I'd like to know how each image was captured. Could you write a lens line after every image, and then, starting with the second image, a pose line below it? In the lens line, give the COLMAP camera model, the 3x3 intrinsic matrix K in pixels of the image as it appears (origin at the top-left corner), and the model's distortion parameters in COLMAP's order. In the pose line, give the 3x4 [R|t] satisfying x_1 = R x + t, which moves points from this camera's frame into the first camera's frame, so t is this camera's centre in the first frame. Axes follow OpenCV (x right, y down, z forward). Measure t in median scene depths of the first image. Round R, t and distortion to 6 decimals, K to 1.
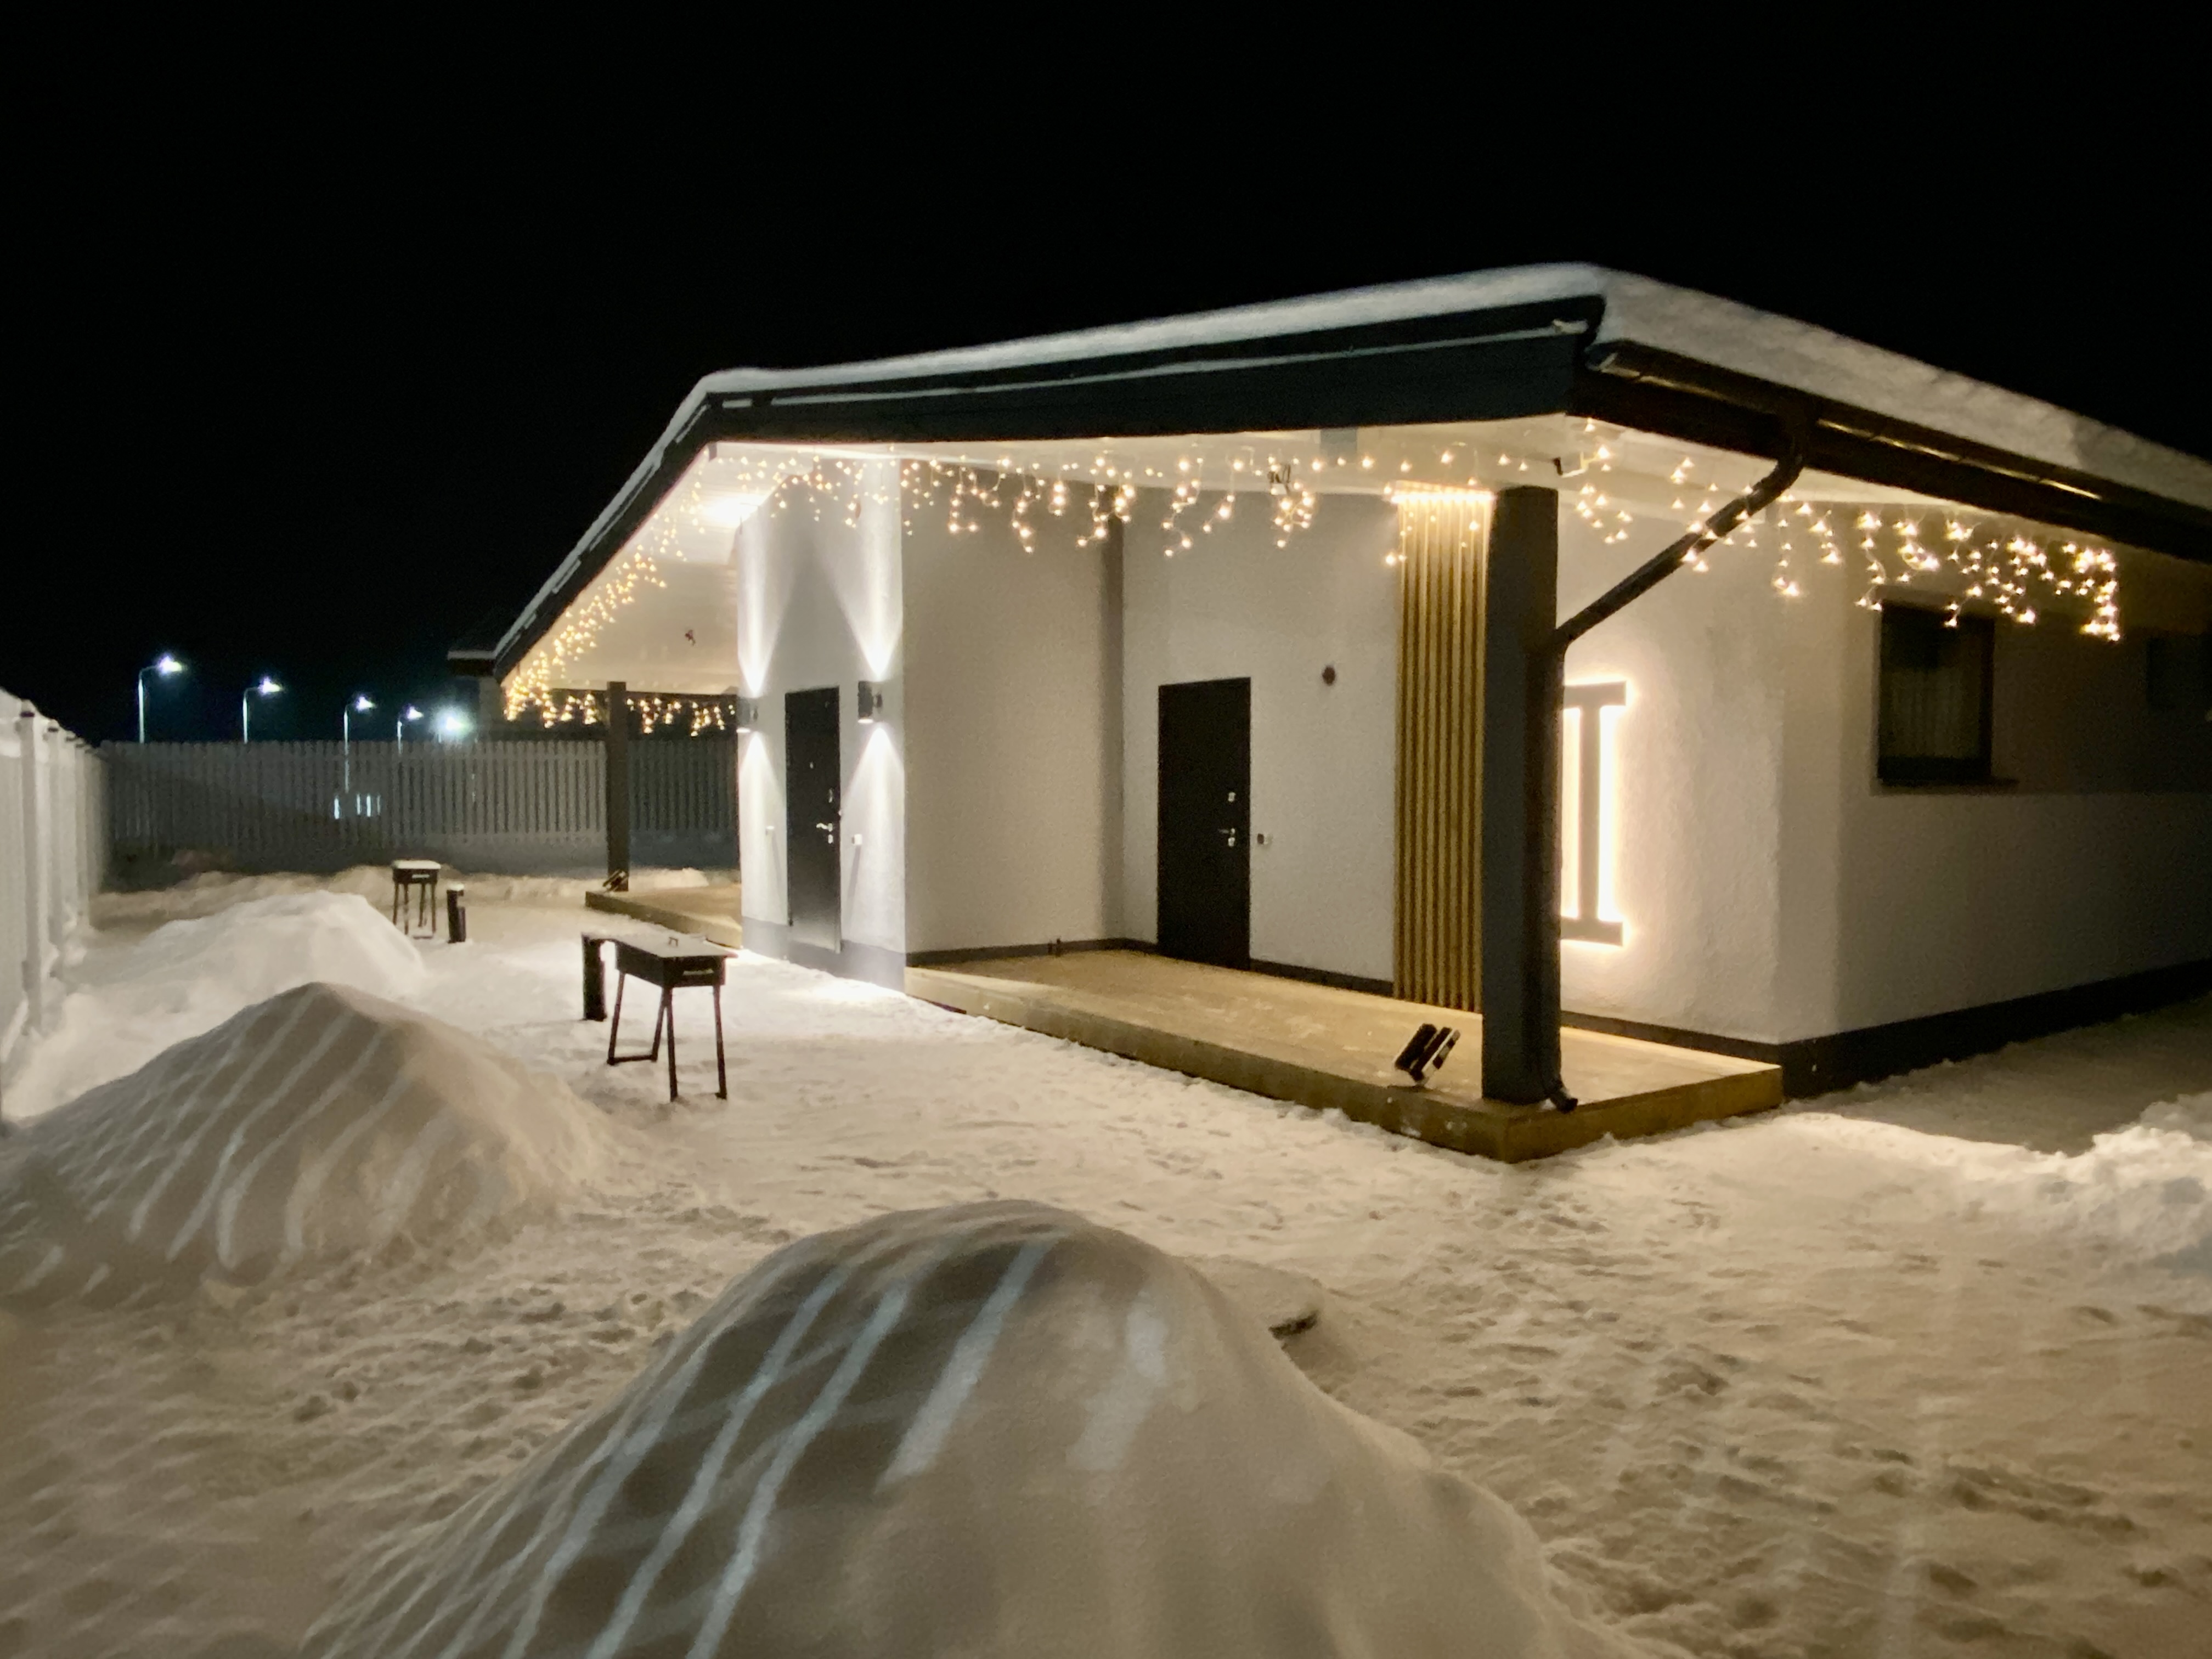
lens RADIAL K [[1398.1, 0, 1106.0], [0, 1398.1, 829.5], [0, 0, 1]] dist [0.037700, -0.043248]
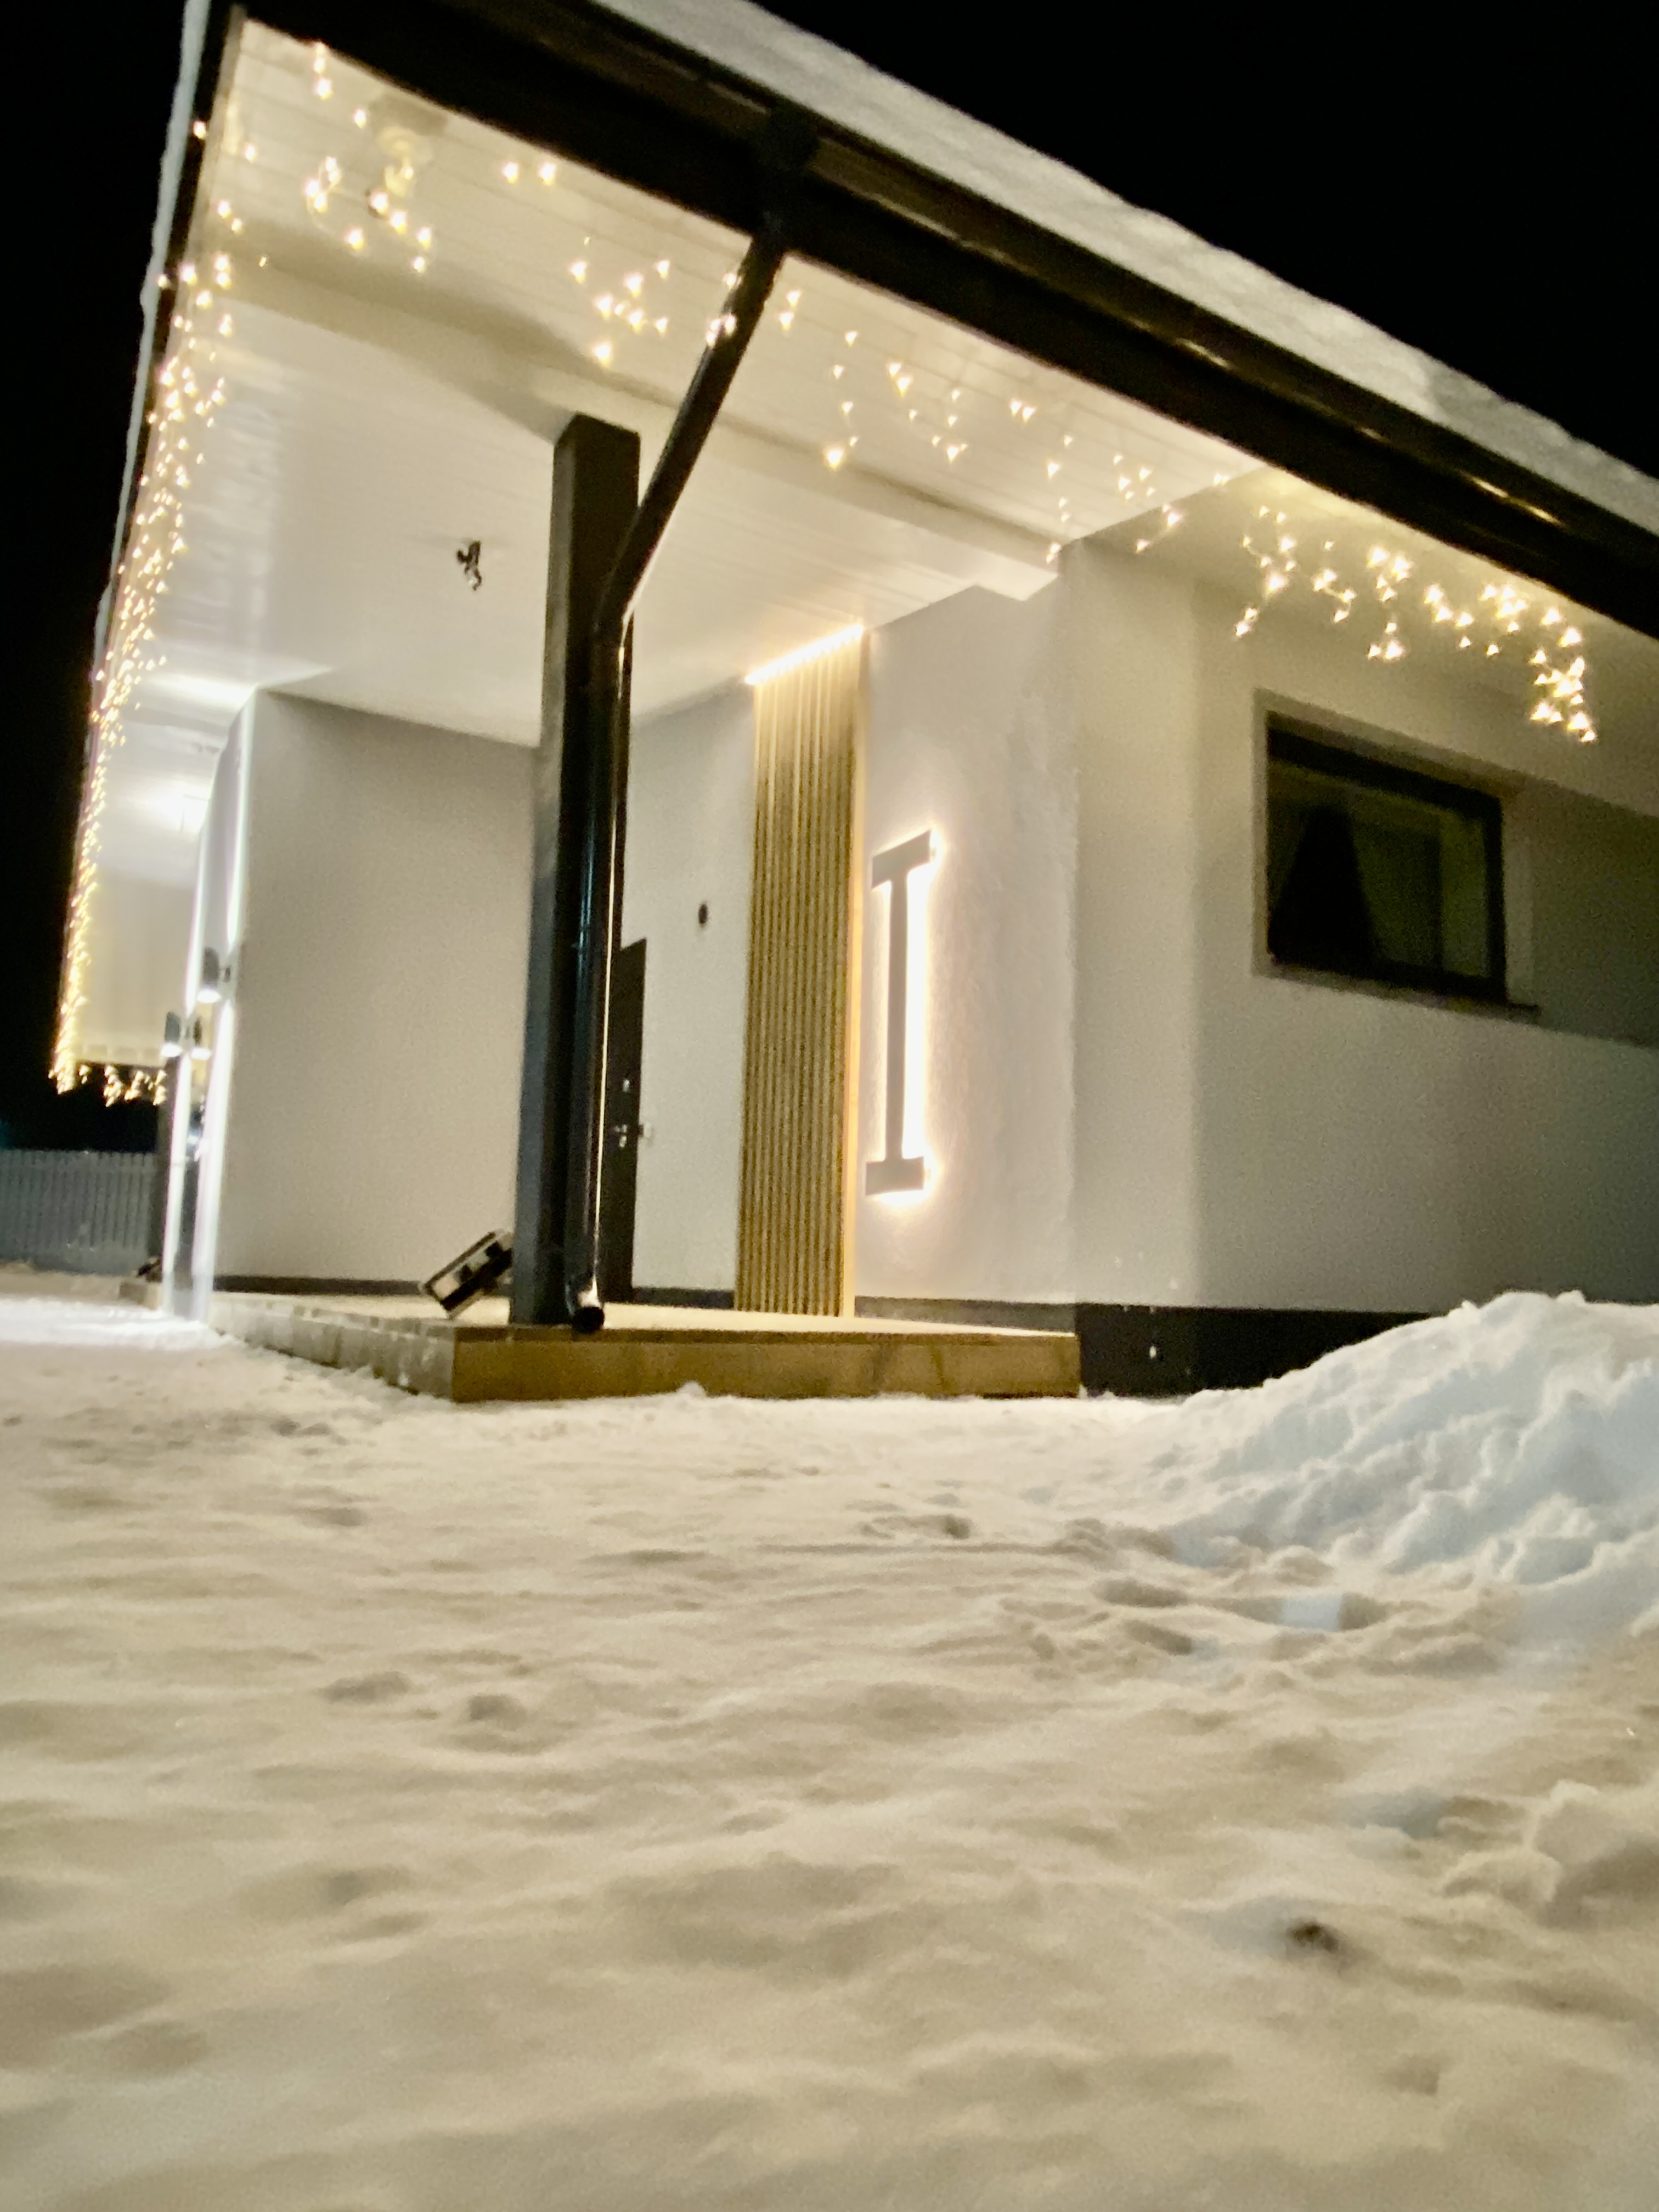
lens RADIAL K [[1398.1, 0, 830.4], [0, 1398.1, 1082.8], [0, 0, 1]] dist [0.037700, -0.043248]
pose [[0.997013, 0.010742, -0.076483, 0.340064], [-0.023536, 0.985437, -0.168405, 0.135169], [0.073560, 0.169702, 0.982746, 0.271818]]
